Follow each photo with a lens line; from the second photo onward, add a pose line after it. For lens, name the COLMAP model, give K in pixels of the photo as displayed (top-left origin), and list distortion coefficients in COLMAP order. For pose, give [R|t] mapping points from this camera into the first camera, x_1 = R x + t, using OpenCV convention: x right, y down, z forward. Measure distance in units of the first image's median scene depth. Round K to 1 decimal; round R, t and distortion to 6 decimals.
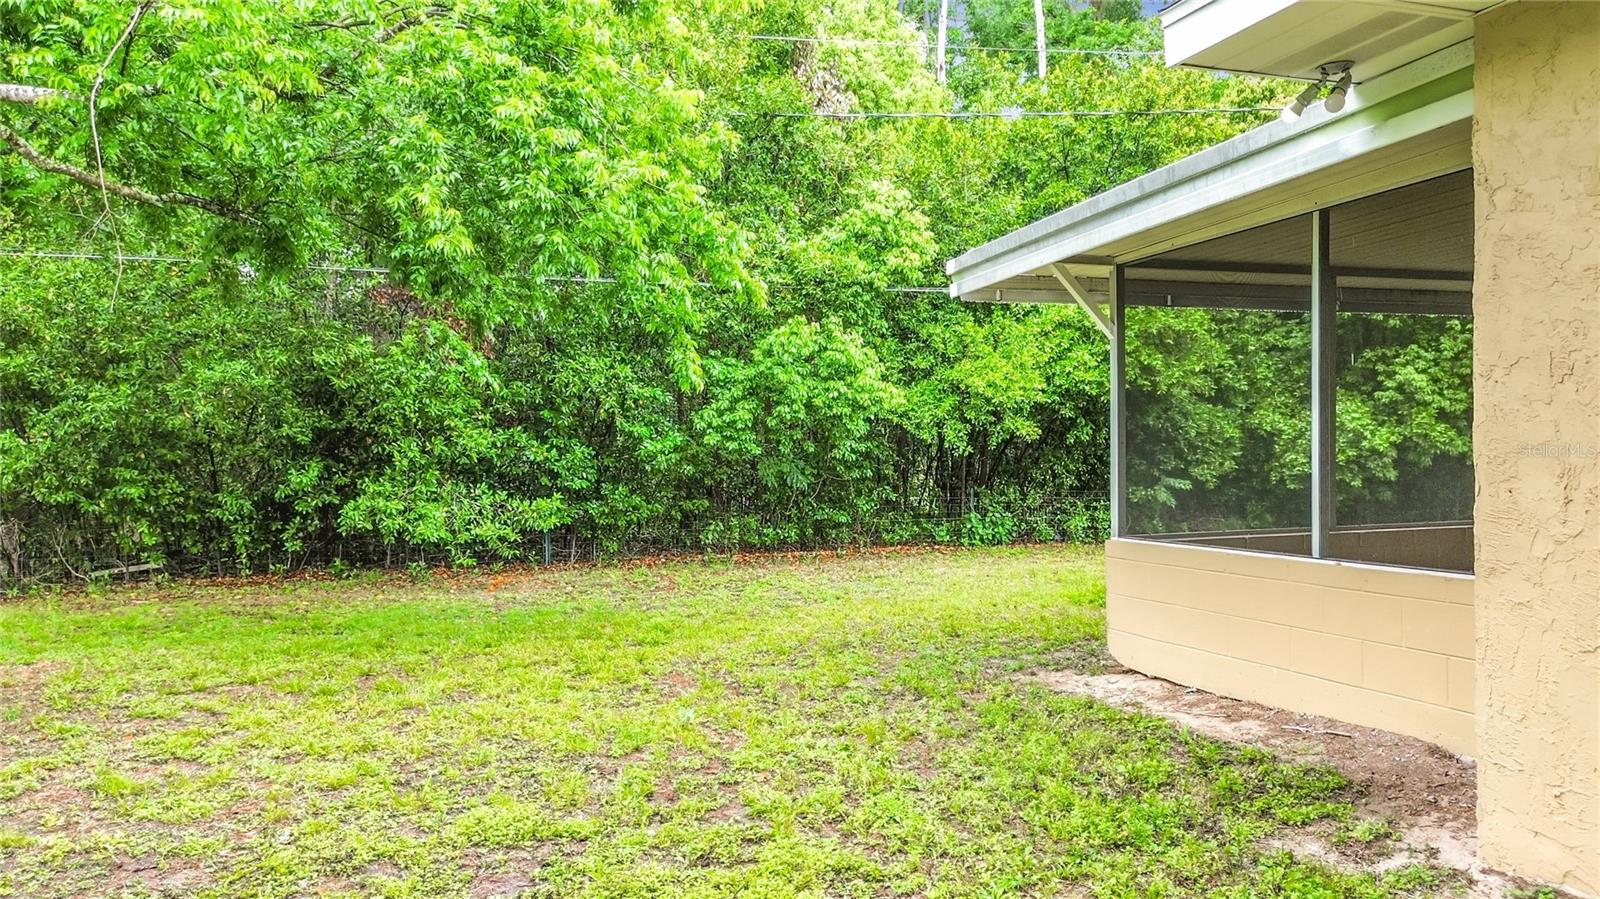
lens RADIAL K [[1075.4, 0, 802.3], [0, 1075.4, 470.3], [0, 0, 1]] dist [-0.001880, -0.003850]
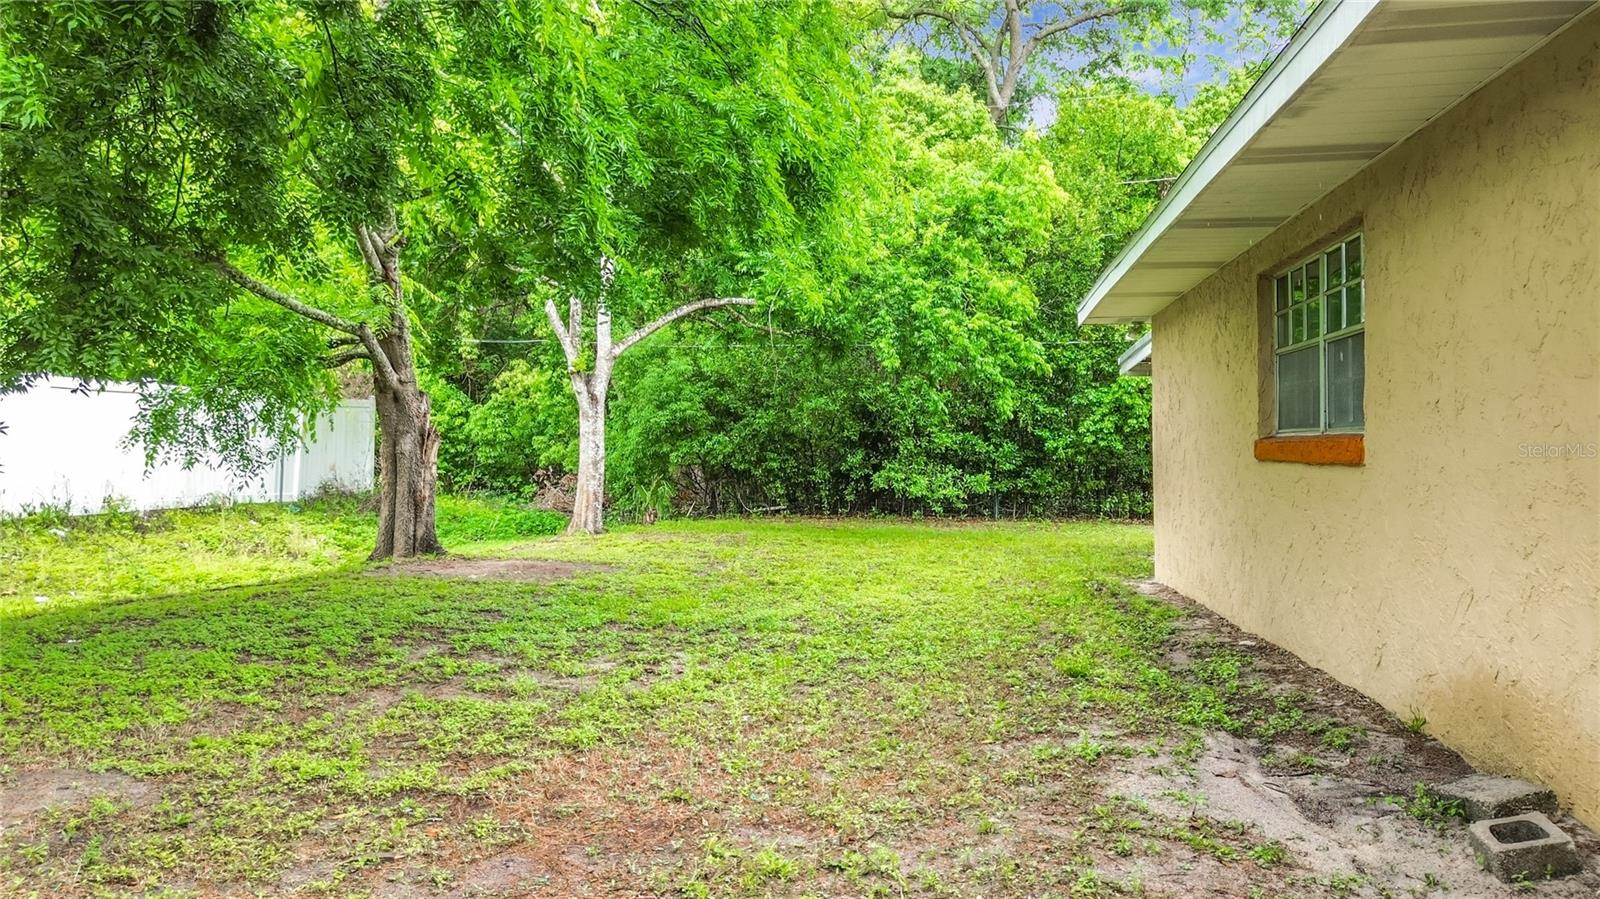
lens RADIAL K [[1148.2, 0, 800.0], [0, 1148.2, 449.5], [0, 0, 1]] dist [0.054920, -0.067391]
pose [[0.867492, 0.013417, -0.497270, 0.413673], [-0.019382, 0.999789, -0.006836, 0.005266], [0.497073, 0.015569, 0.867569, -0.718034]]
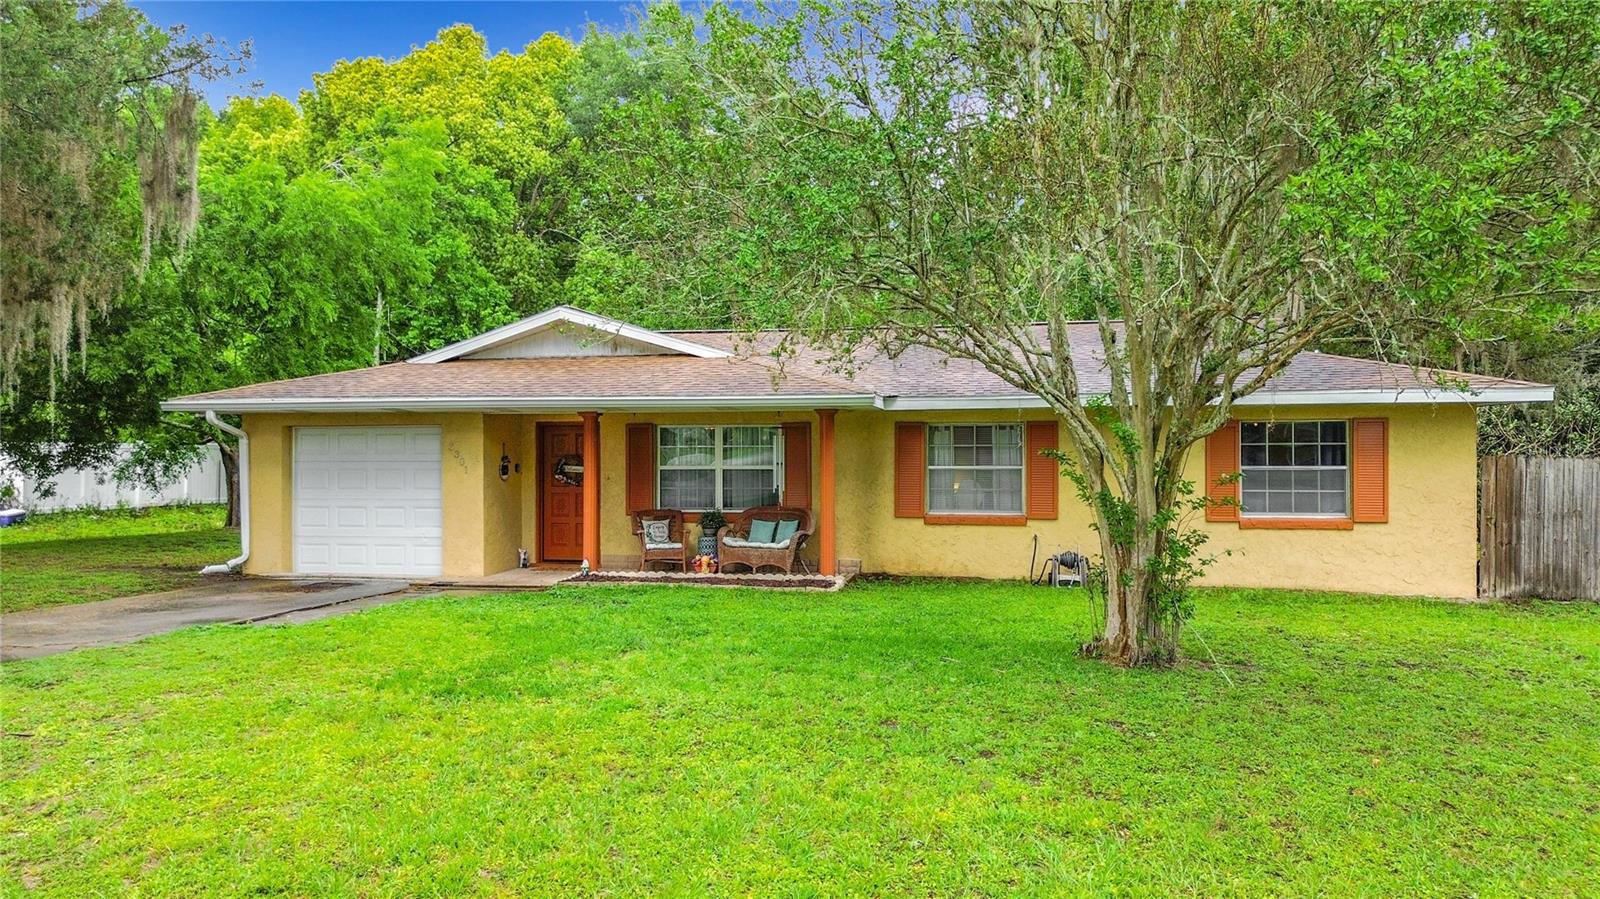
lens RADIAL K [[1148.2, 0, 800.0], [0, 1148.2, 449.5], [0, 0, 1]] dist [0.054920, -0.067391]
pose [[0.842606, 0.010031, -0.538437, 1.839823], [-0.016095, 0.999849, -0.006560, -0.059685], [0.538290, 0.014194, 0.842640, -1.374536]]
